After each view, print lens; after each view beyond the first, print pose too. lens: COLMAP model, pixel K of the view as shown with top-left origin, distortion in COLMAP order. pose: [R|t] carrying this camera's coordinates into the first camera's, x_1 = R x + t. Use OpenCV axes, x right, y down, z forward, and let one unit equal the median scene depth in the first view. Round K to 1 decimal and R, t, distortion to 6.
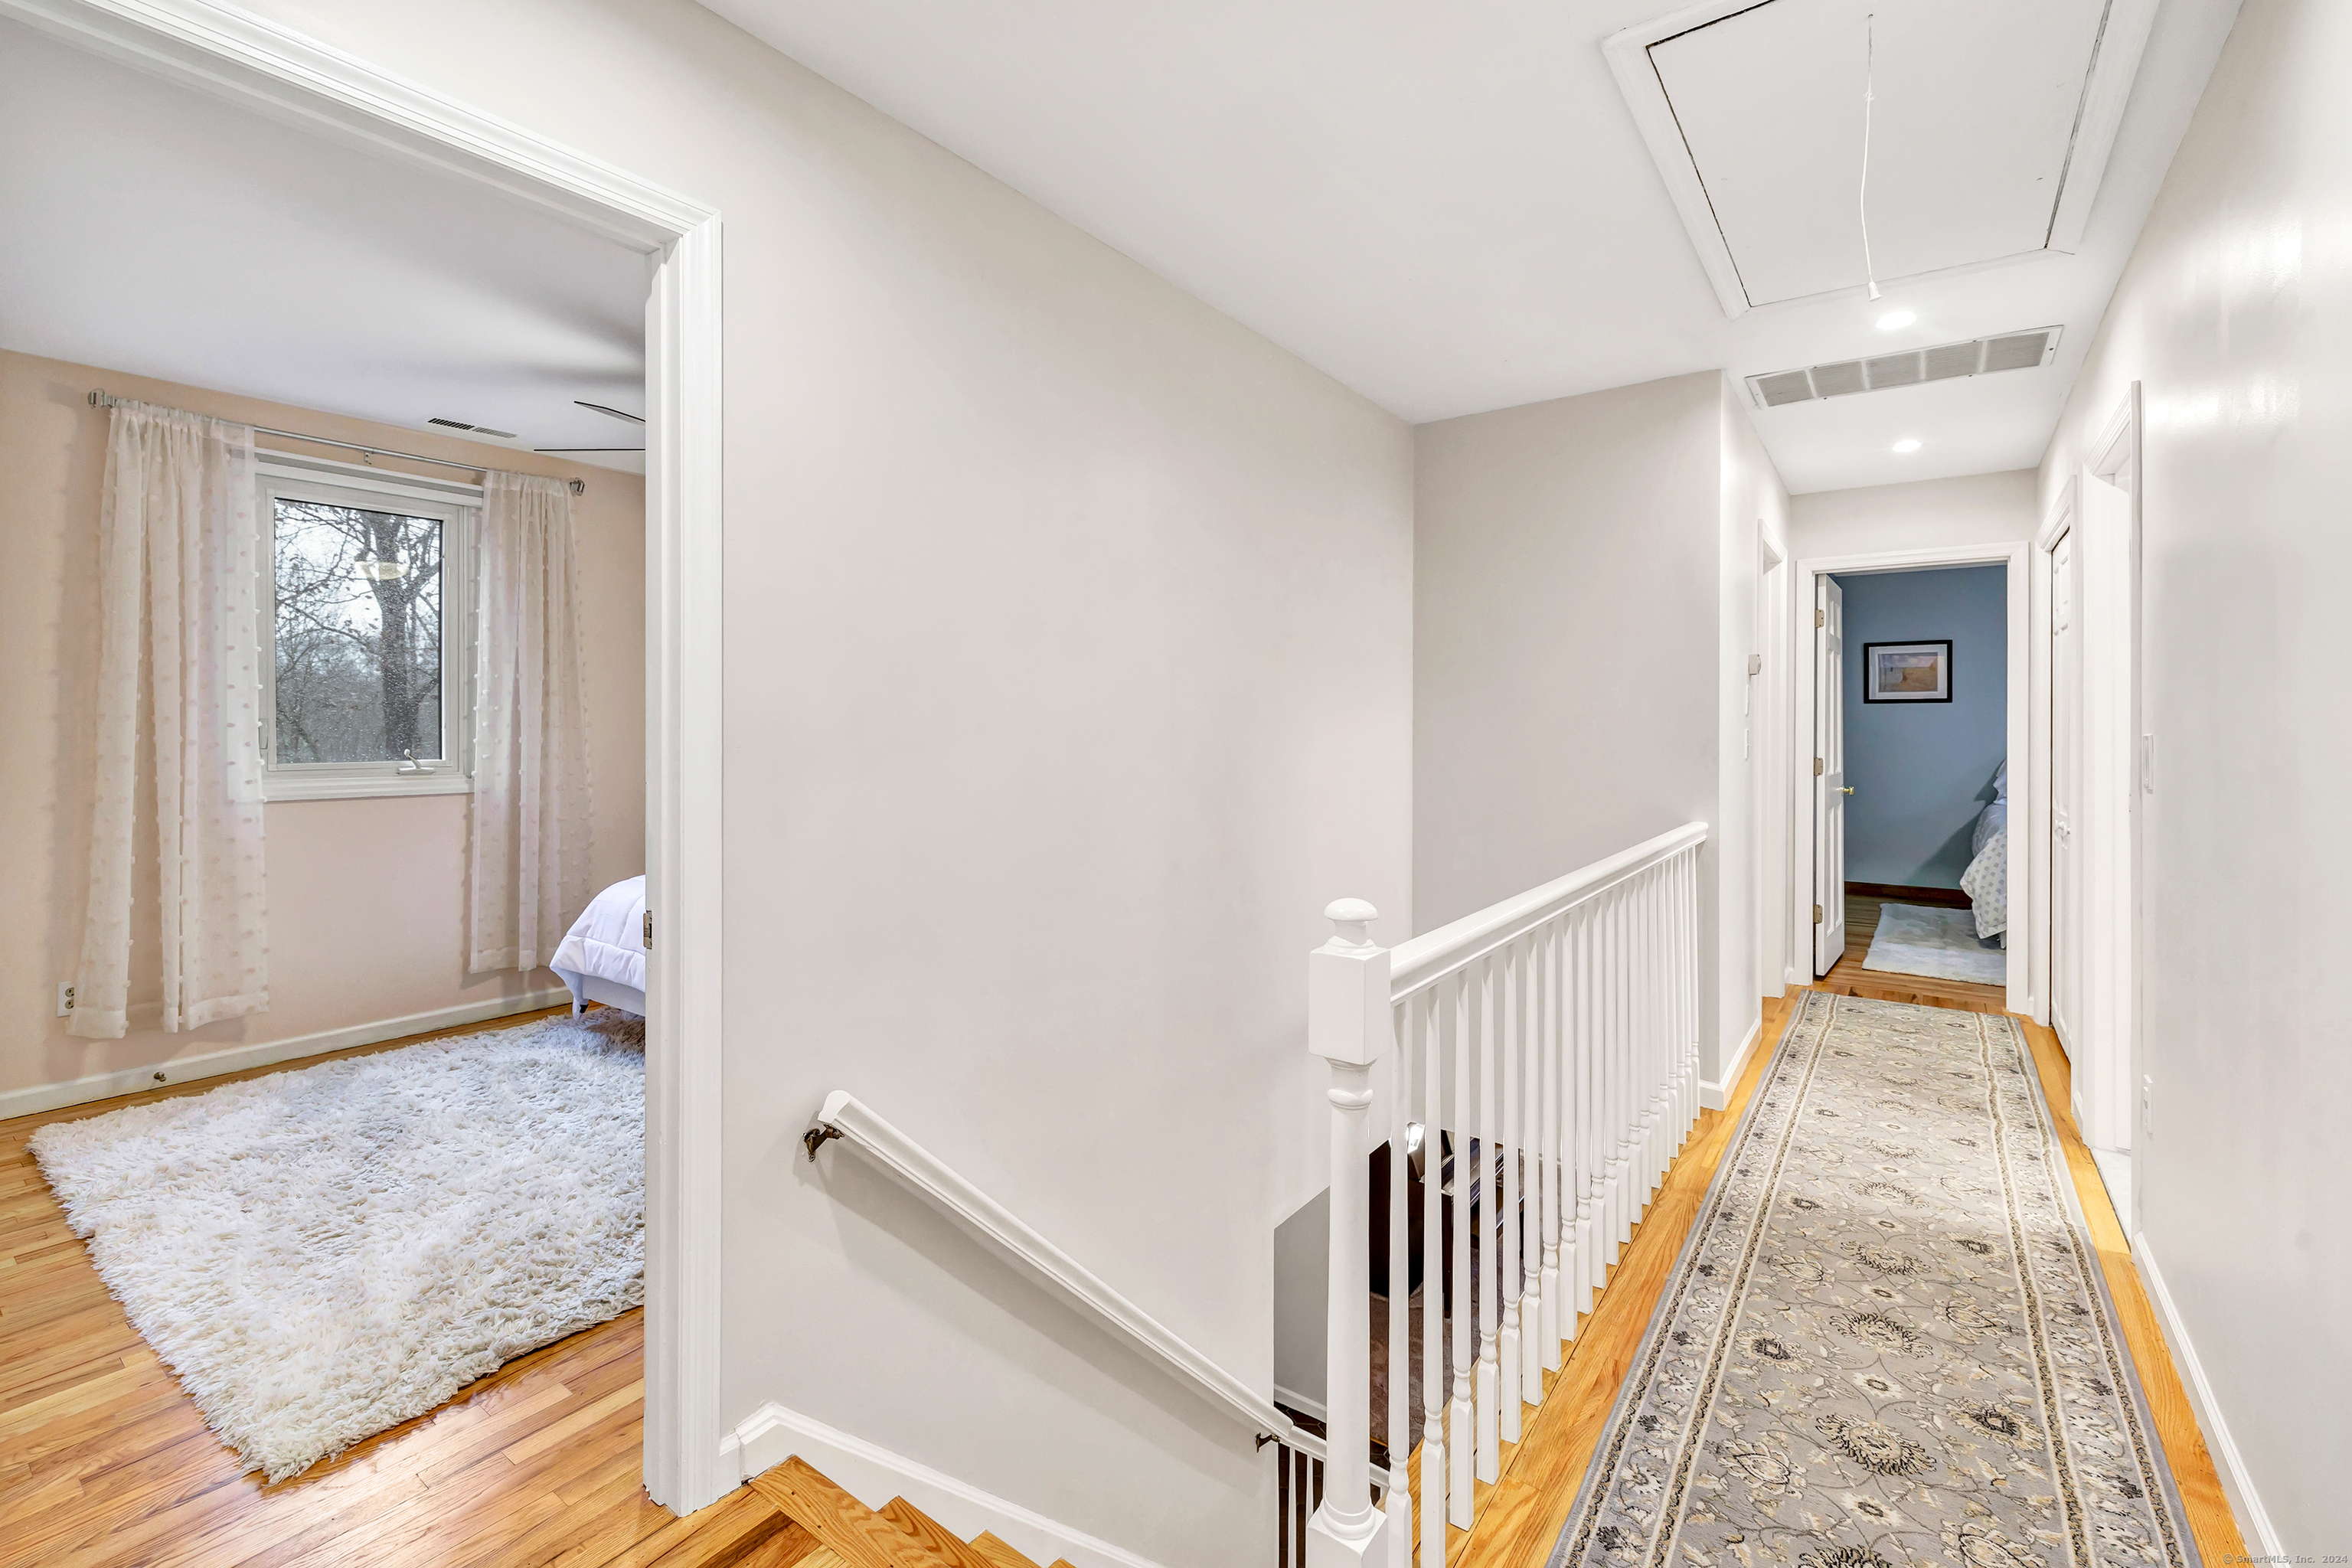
lens RADIAL K [[1012.6, 0, 1172.1], [0, 1012.6, 736.1], [0, 0, 1]] dist [-0.000940, -0.000332]
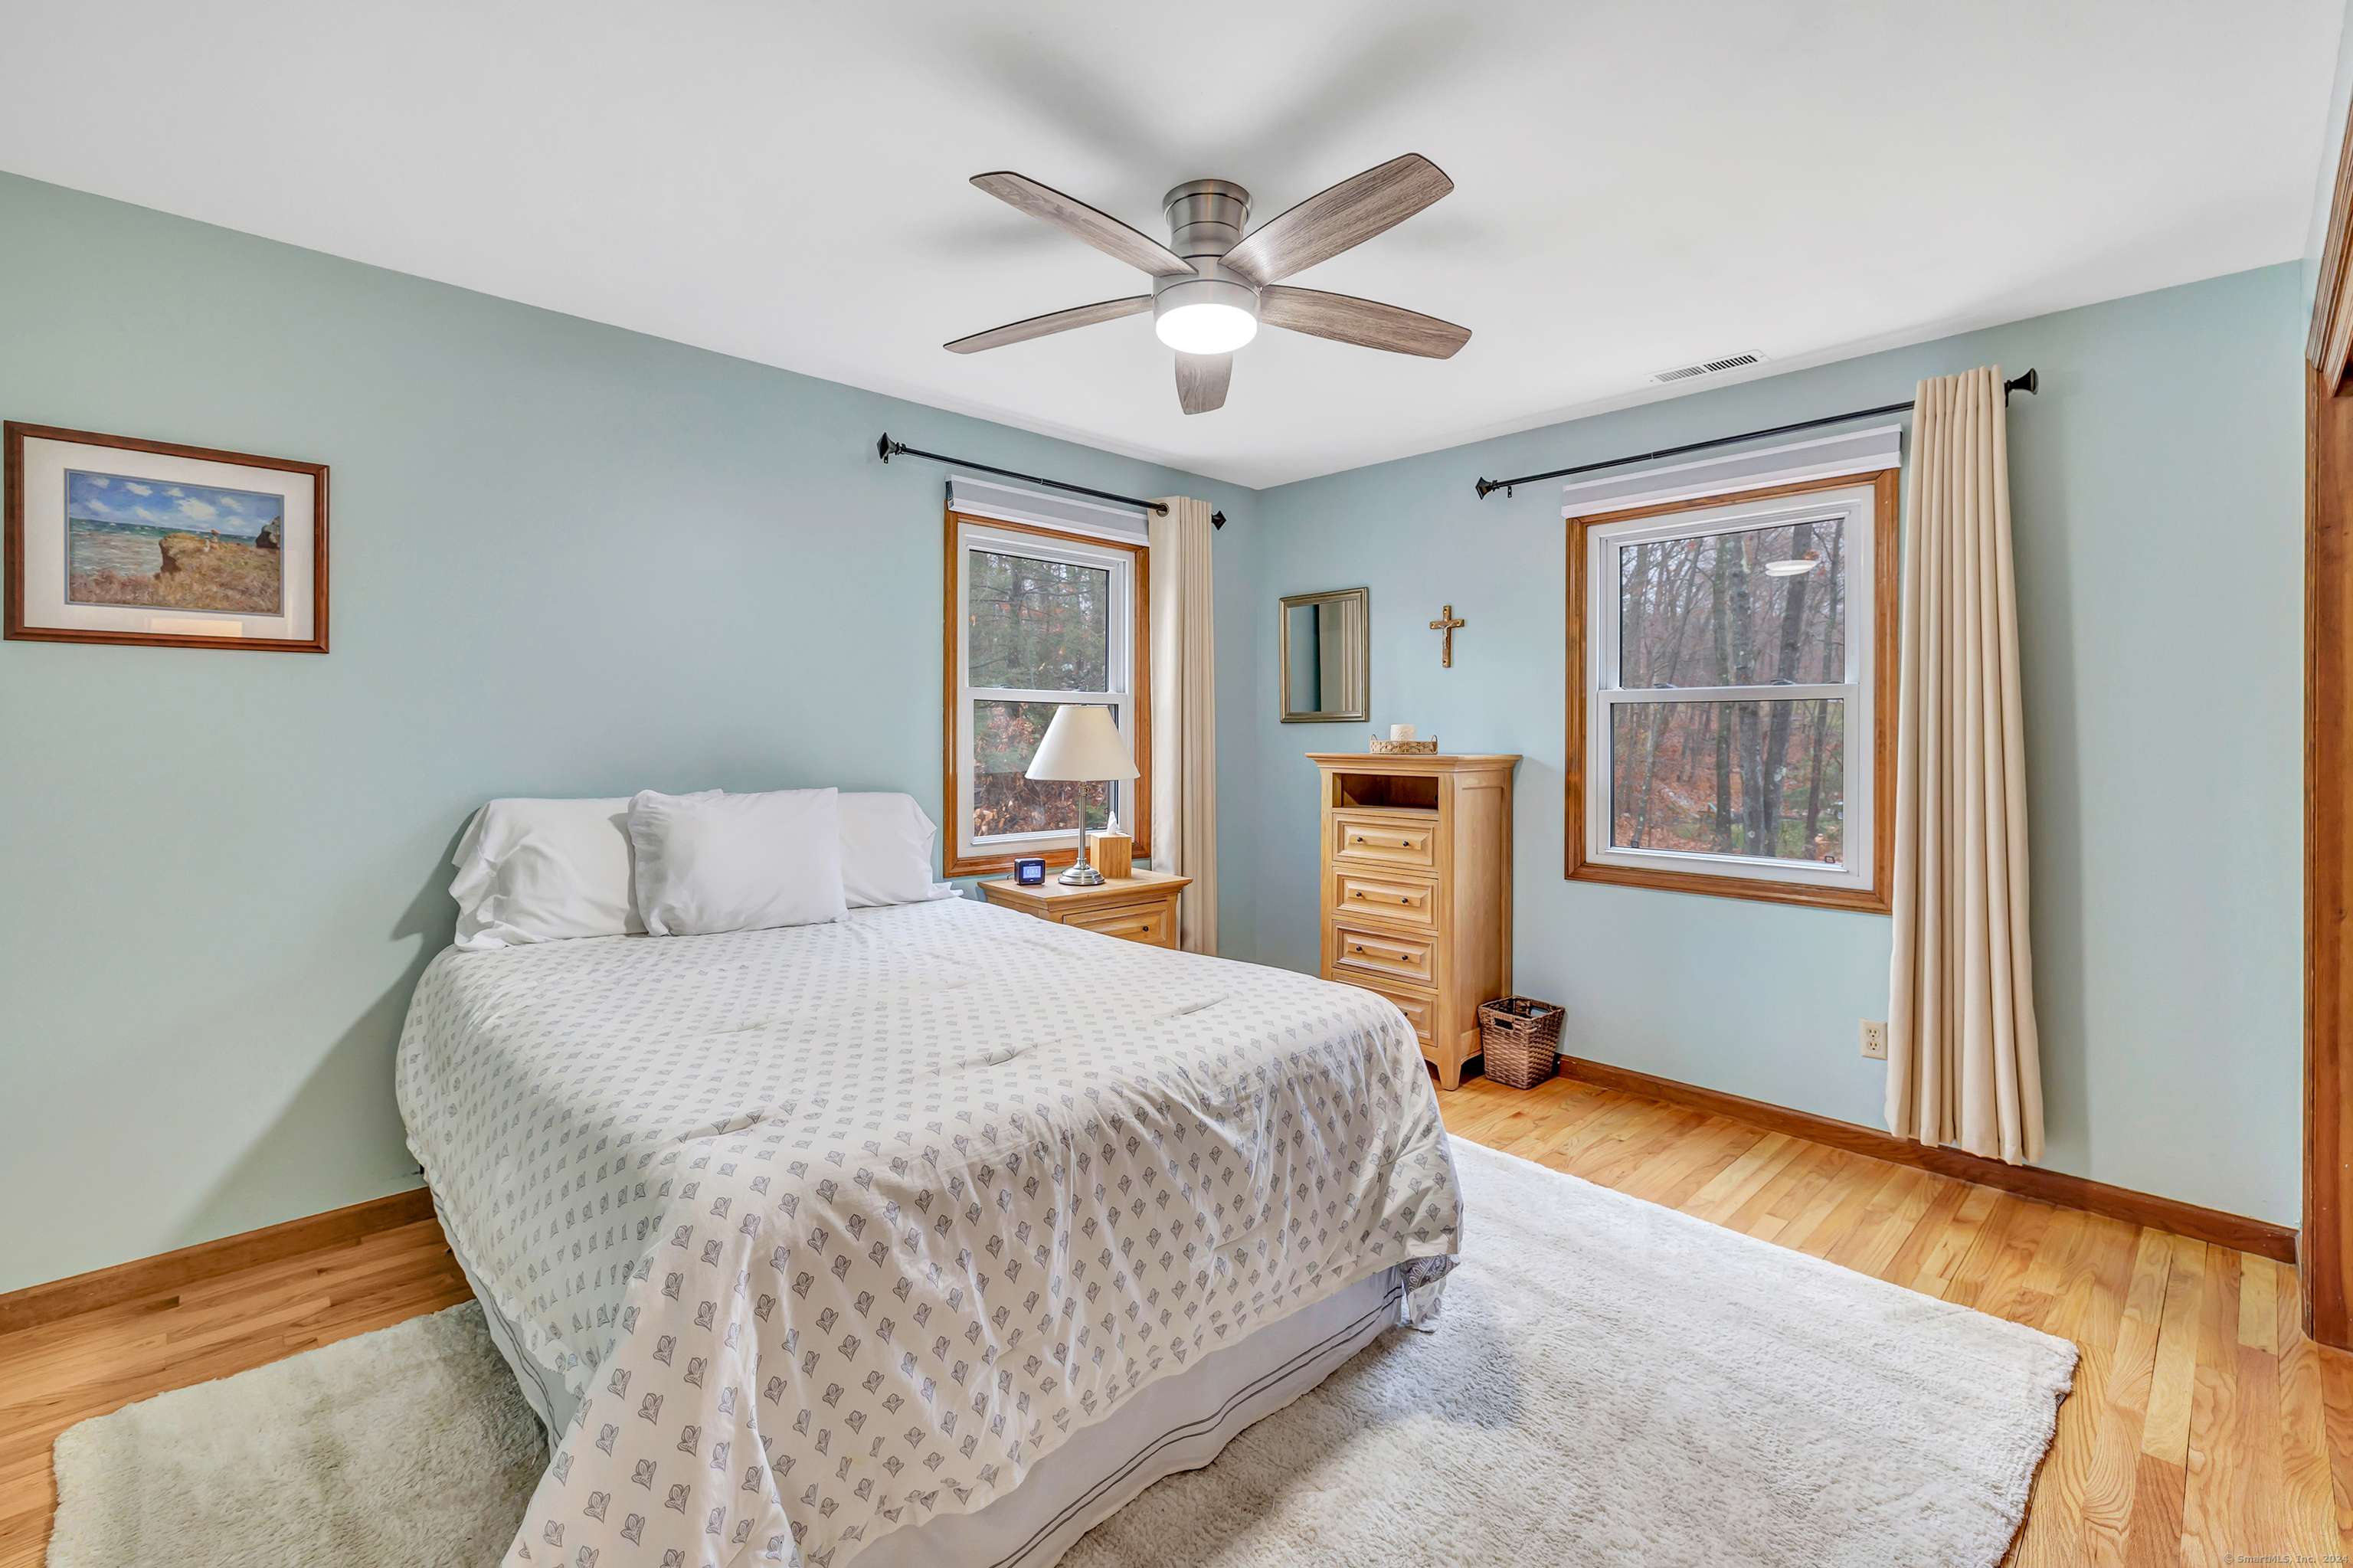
lens RADIAL K [[1013.1, 0, 1172.6], [0, 1013.1, 736.1], [0, 0, 1]] dist [-0.000940, -0.000332]
pose [[0.193109, -0.001194, 0.981177, 1.080945], [0.003397, 0.999994, 0.000549, -0.010564], [-0.981171, 0.003228, 0.193112, 1.440844]]
